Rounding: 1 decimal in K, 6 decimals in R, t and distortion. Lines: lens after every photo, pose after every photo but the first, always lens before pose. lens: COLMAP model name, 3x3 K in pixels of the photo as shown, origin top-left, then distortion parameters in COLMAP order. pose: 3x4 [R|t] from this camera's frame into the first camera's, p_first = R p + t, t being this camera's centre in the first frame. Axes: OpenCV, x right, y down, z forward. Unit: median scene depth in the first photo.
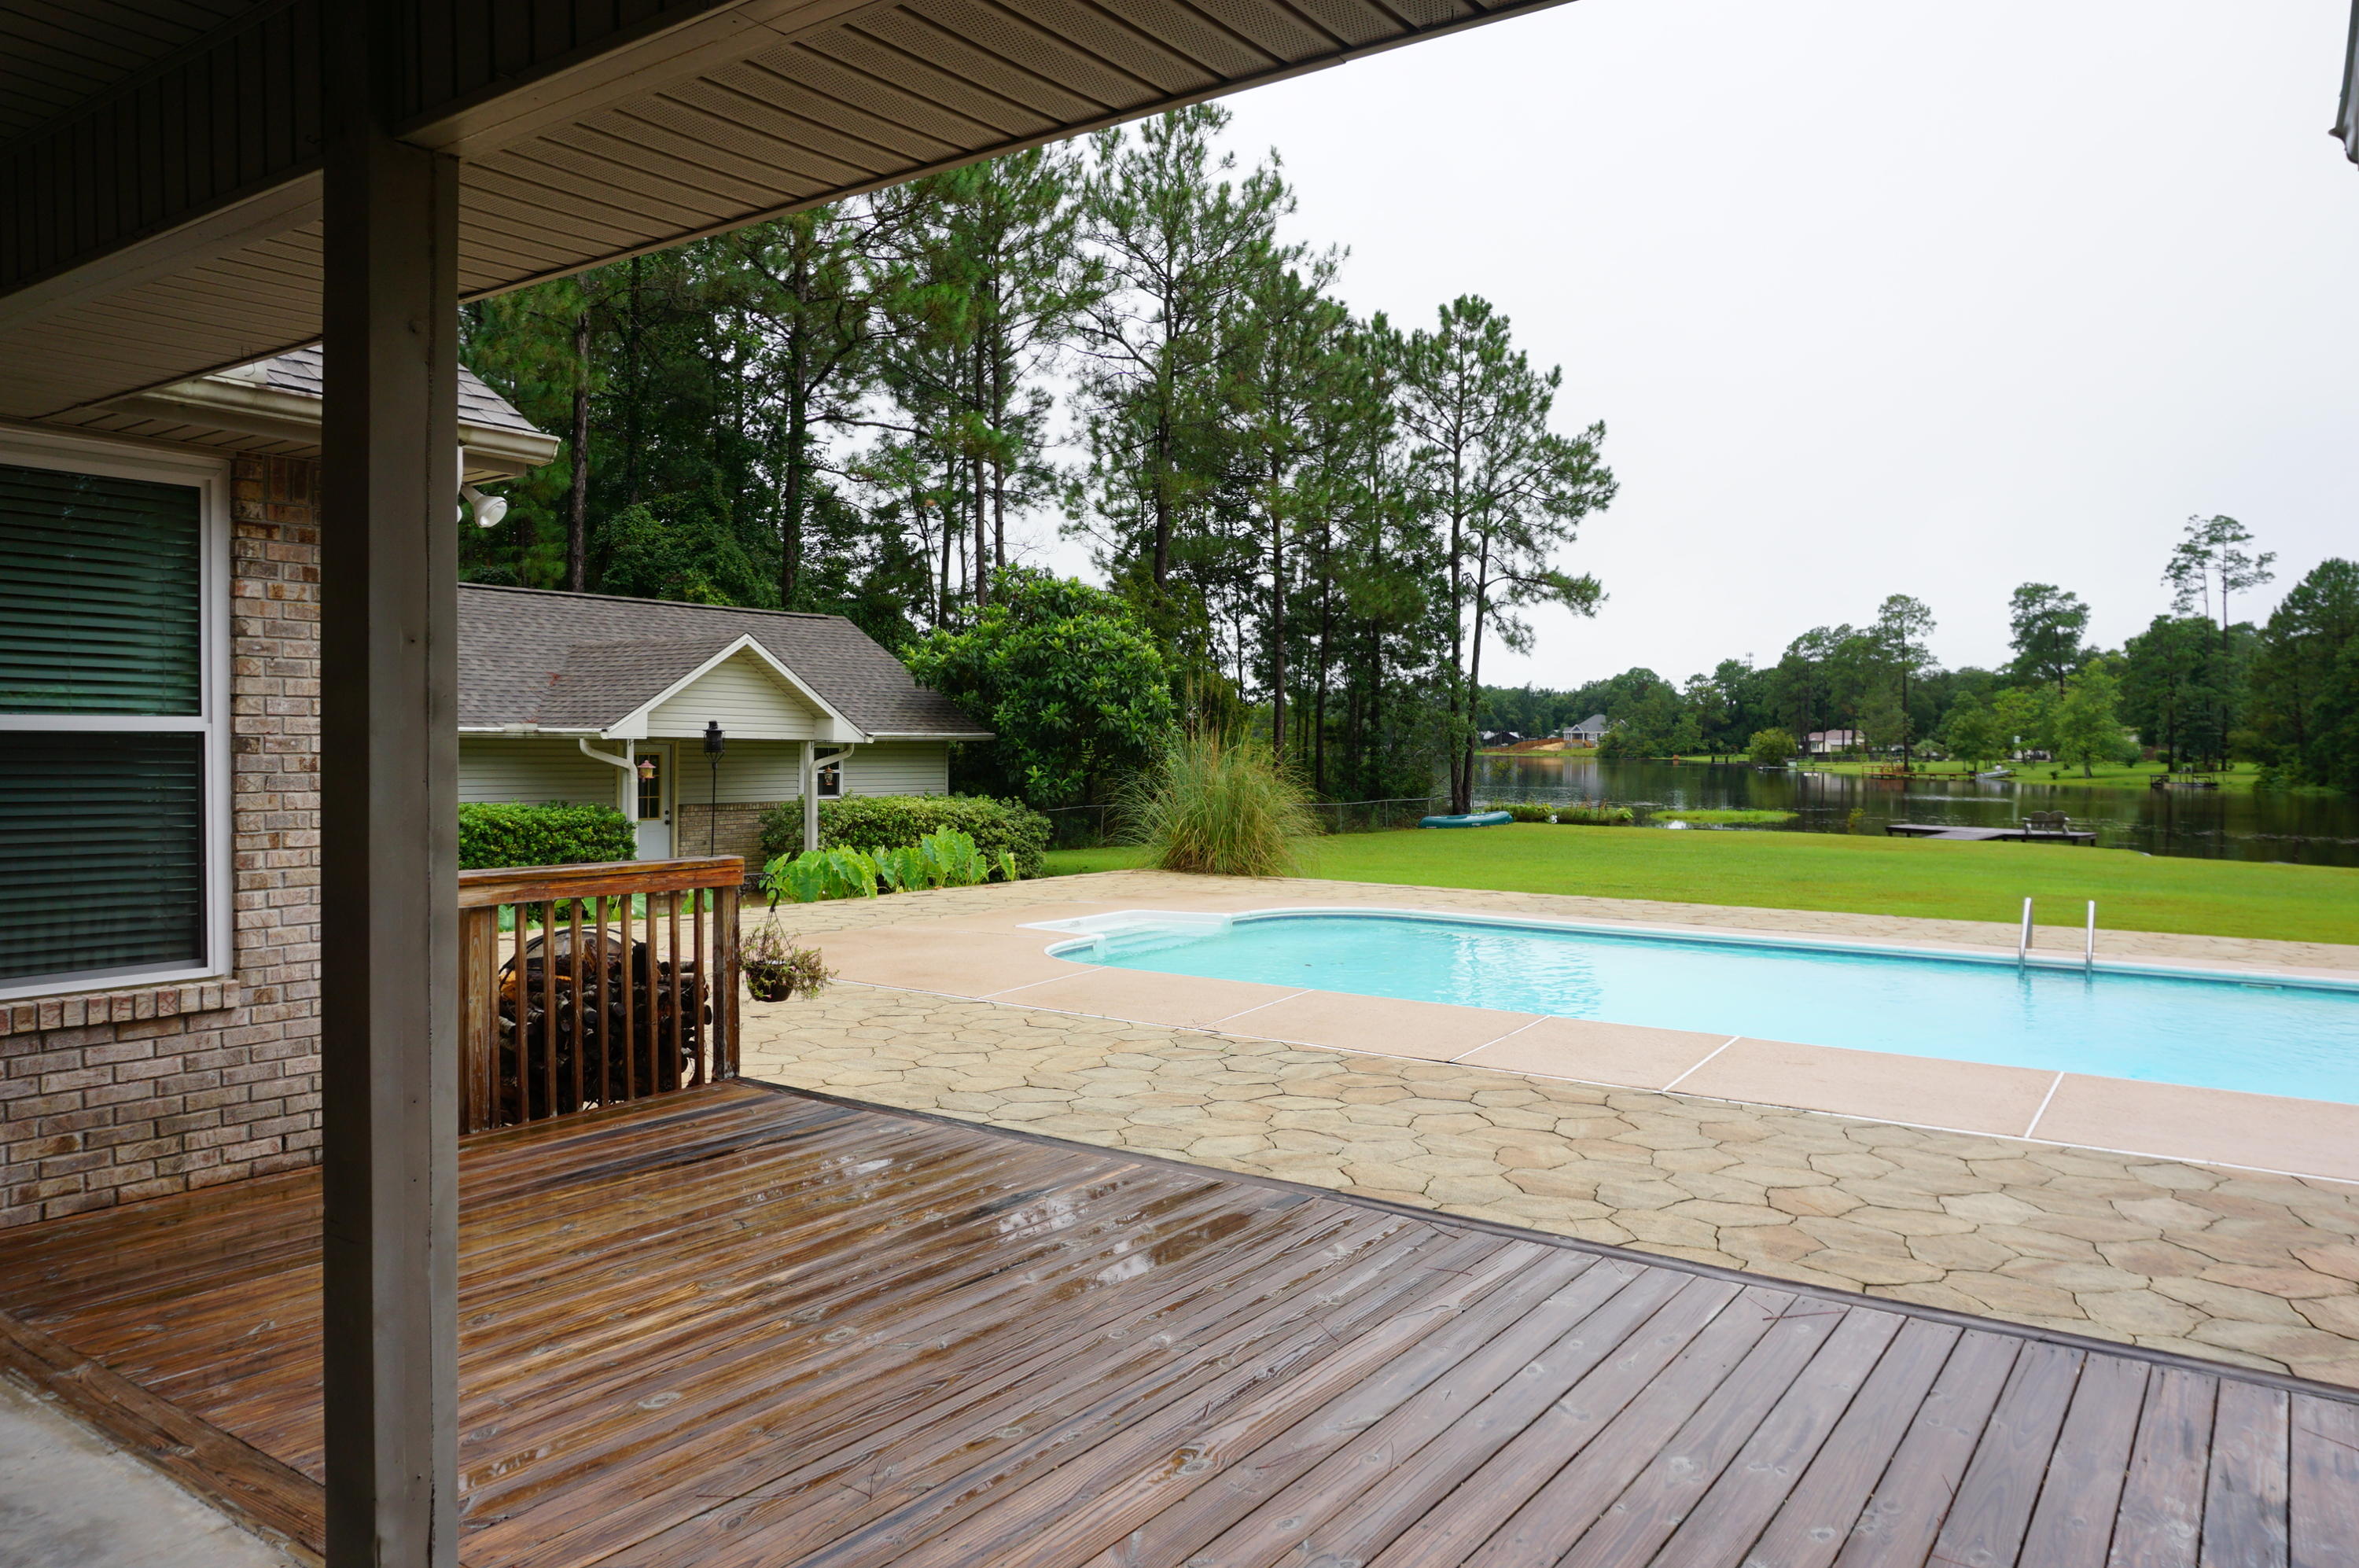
lens RADIAL K [[1588.3, 0, 1177.3], [0, 1588.3, 795.0], [0, 0, 1]] dist [-0.048910, 0.036889]
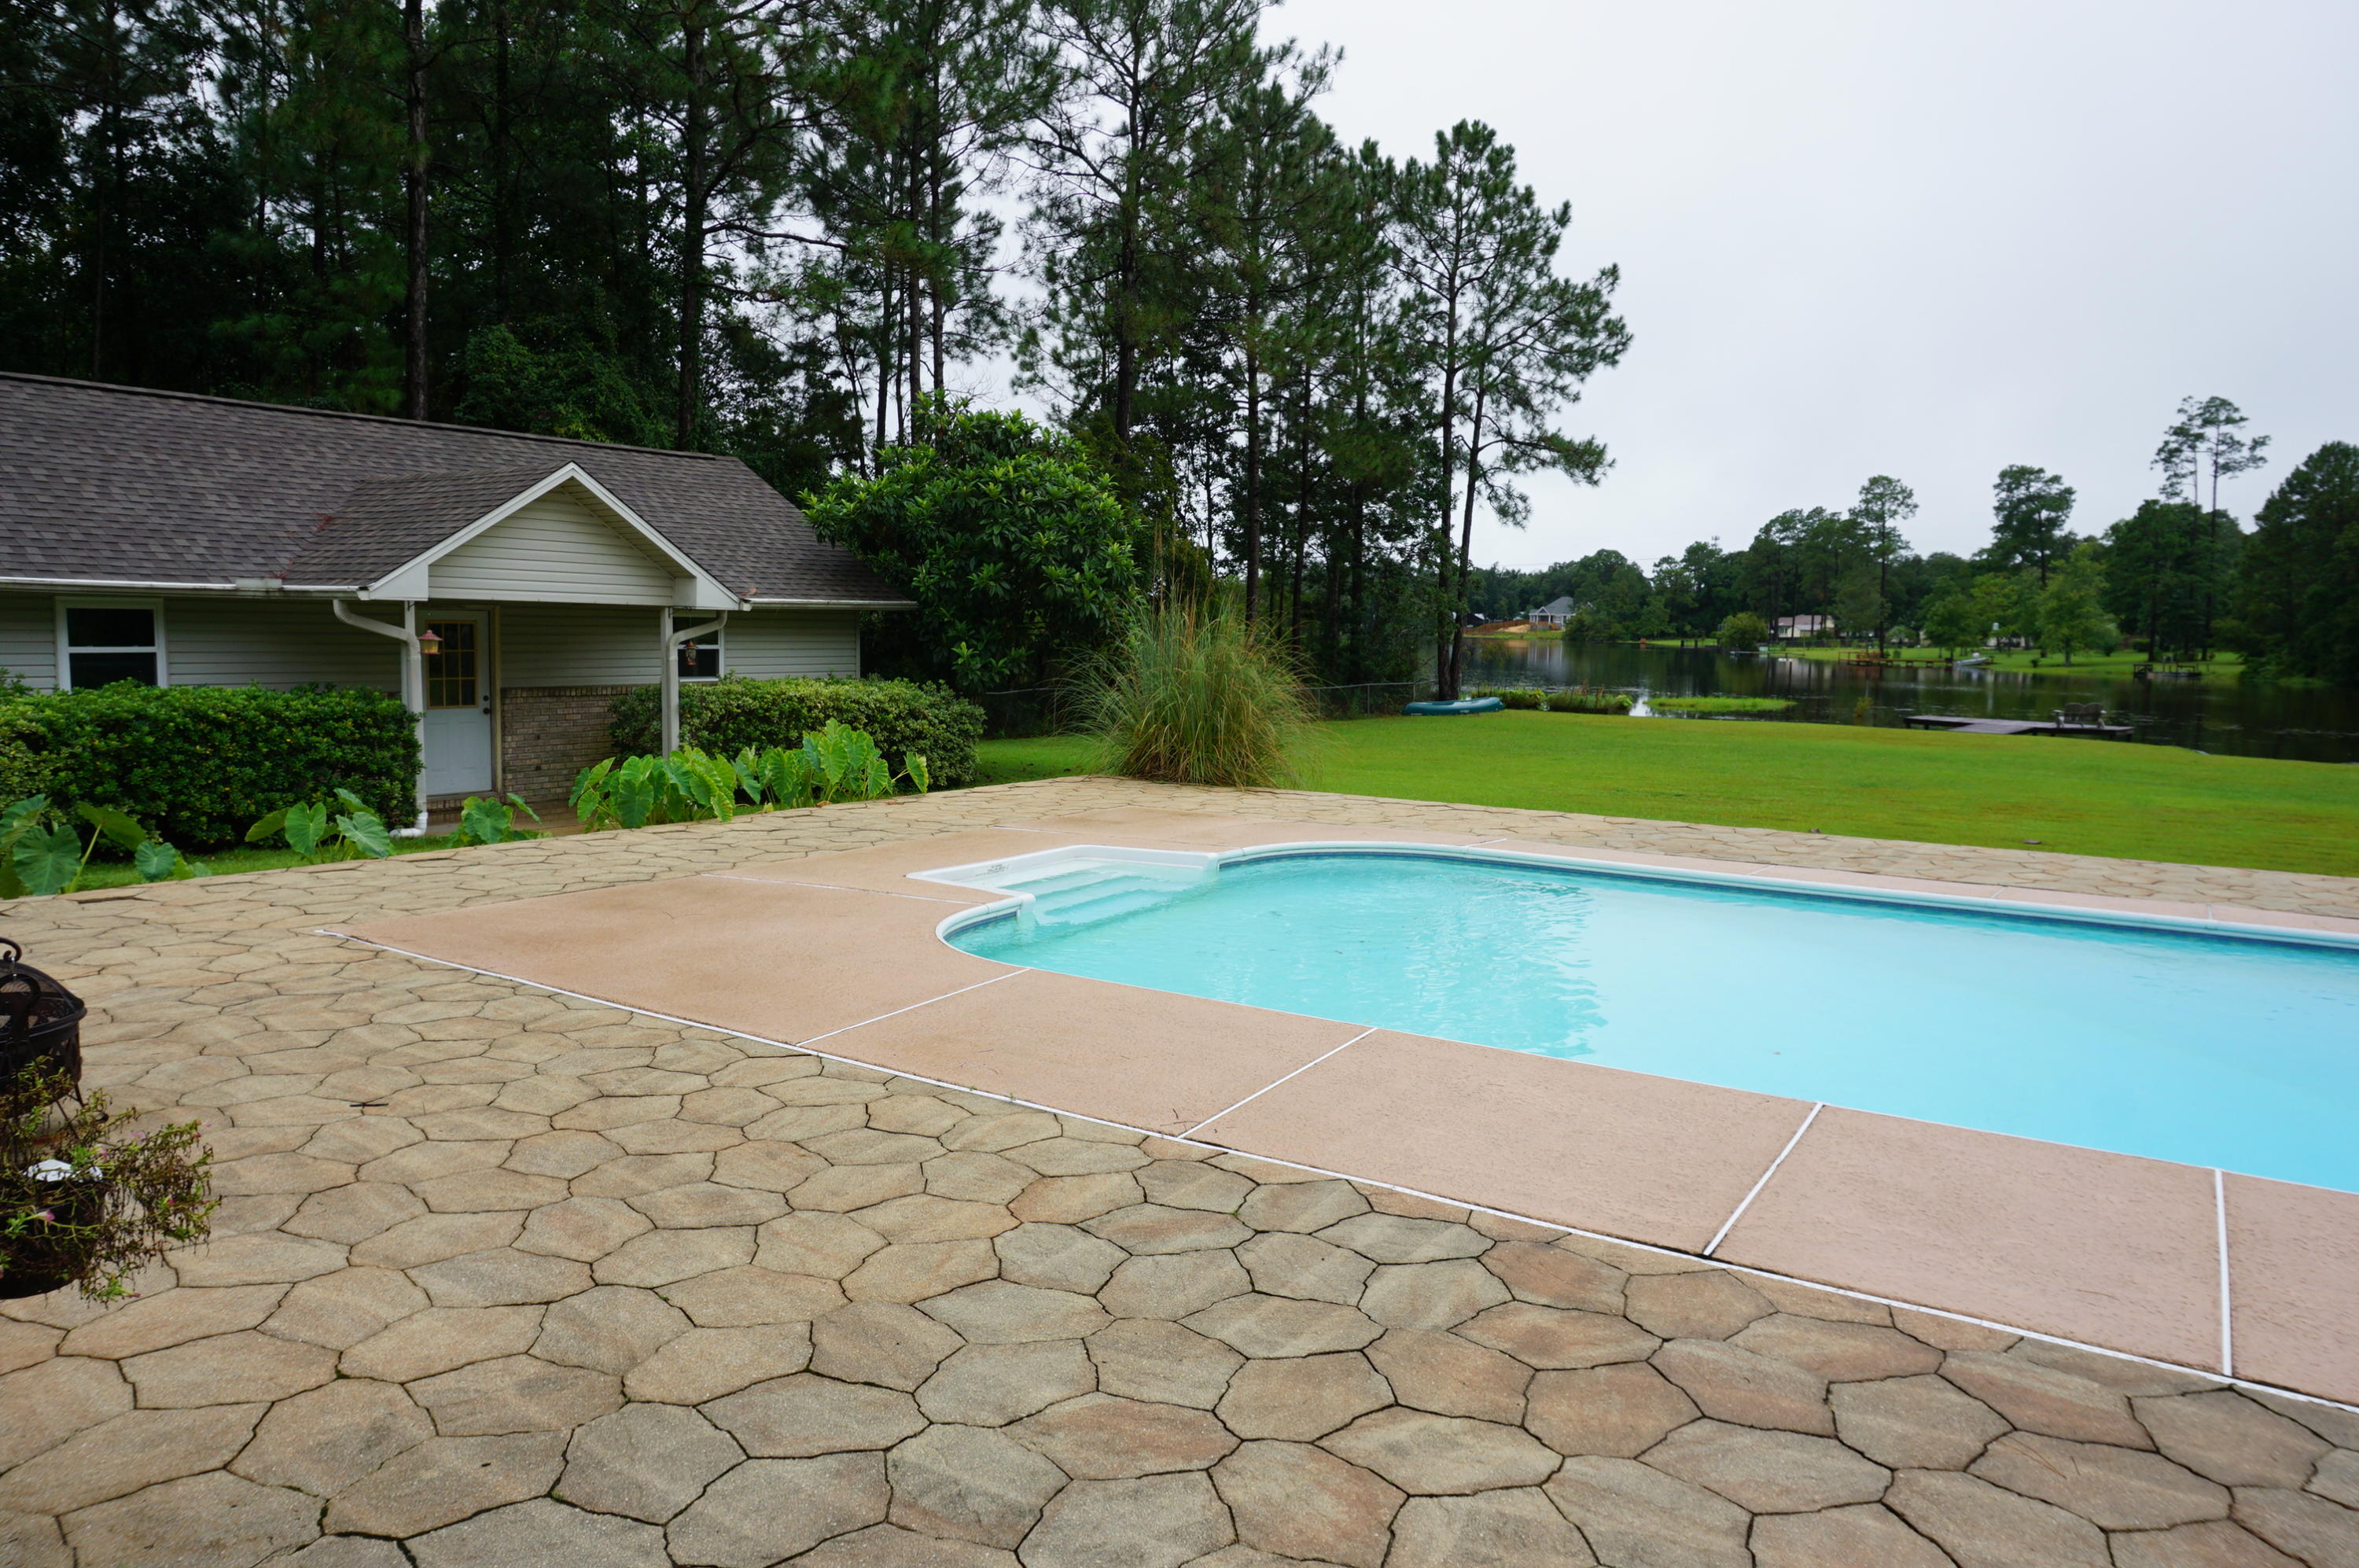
lens RADIAL K [[1588.3, 0, 1174.2], [0, 1588.3, 785.4], [0, 0, 1]] dist [-0.048910, 0.036889]
pose [[0.999716, 0.007099, 0.022759, -0.001289], [-0.008676, 0.997513, 0.069940, -0.002950], [-0.022206, -0.070118, 0.997292, 0.183043]]
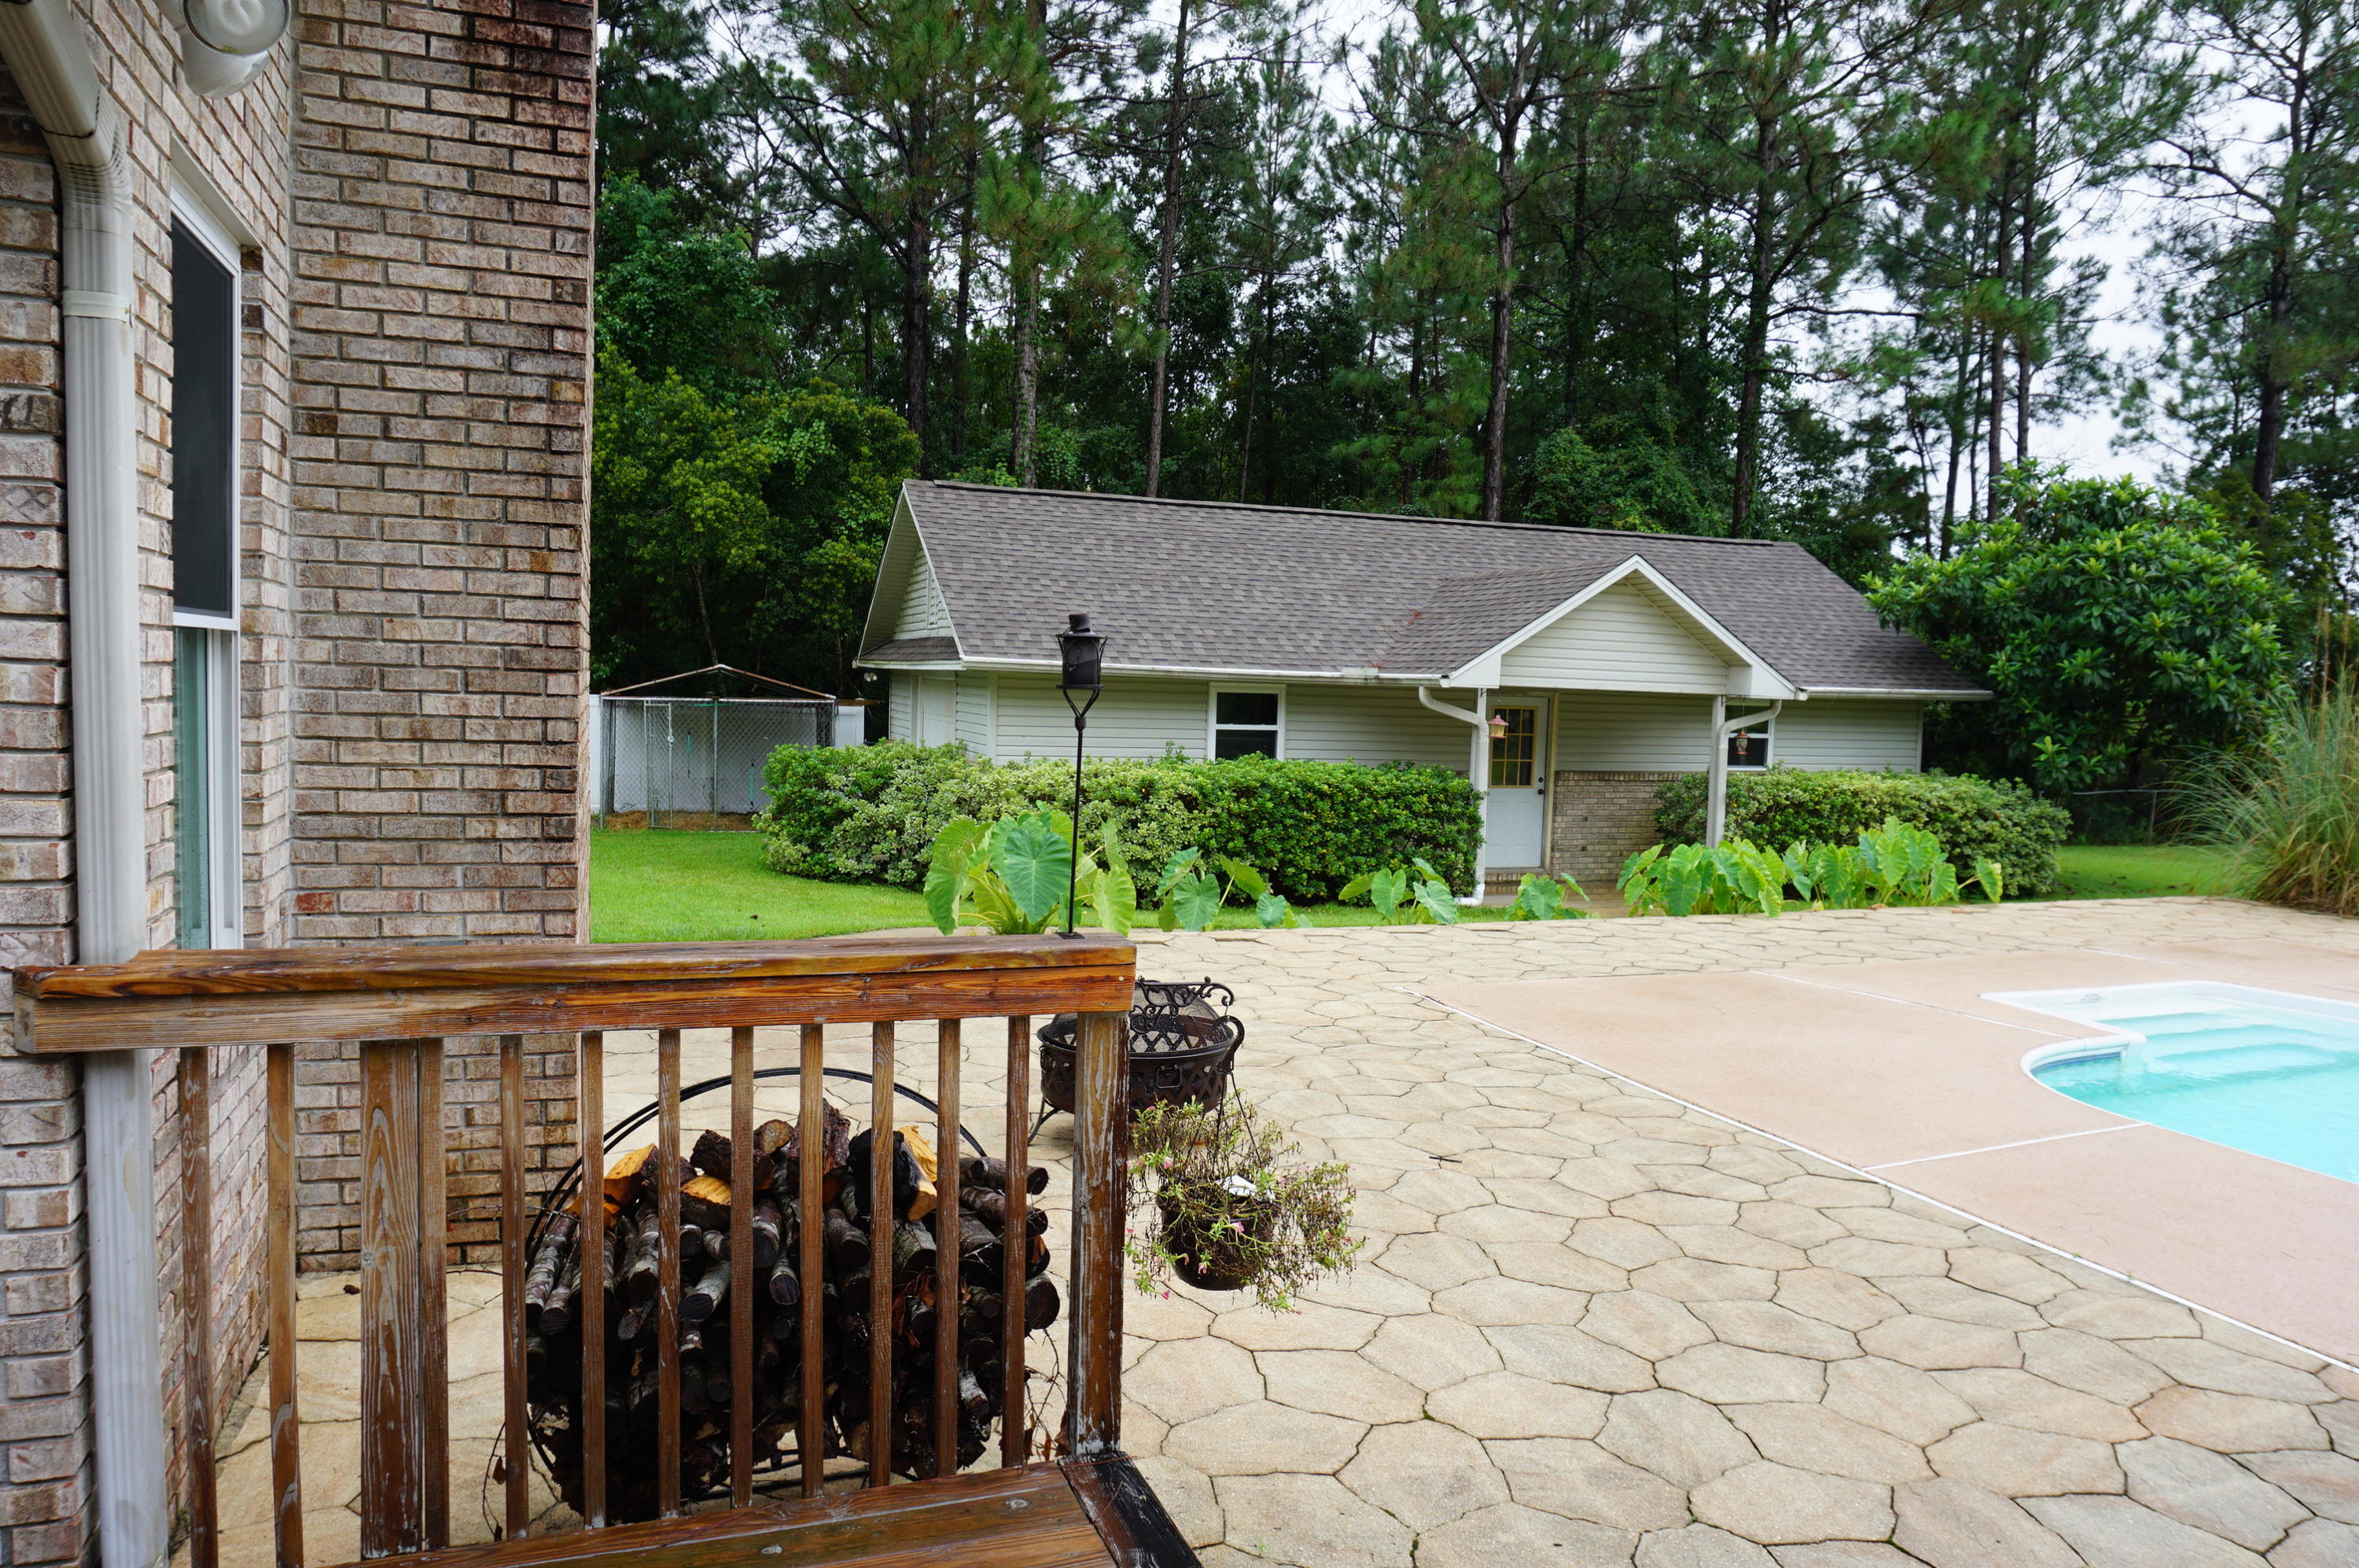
lens RADIAL K [[1588.3, 0, 1177.7], [0, 1588.3, 788.4], [0, 0, 1]] dist [-0.048910, 0.036889]
pose [[0.821414, 0.047974, -0.568311, -0.008450], [-0.035553, 0.998825, 0.032929, -0.004192], [0.569223, -0.006843, 0.822155, 0.182950]]
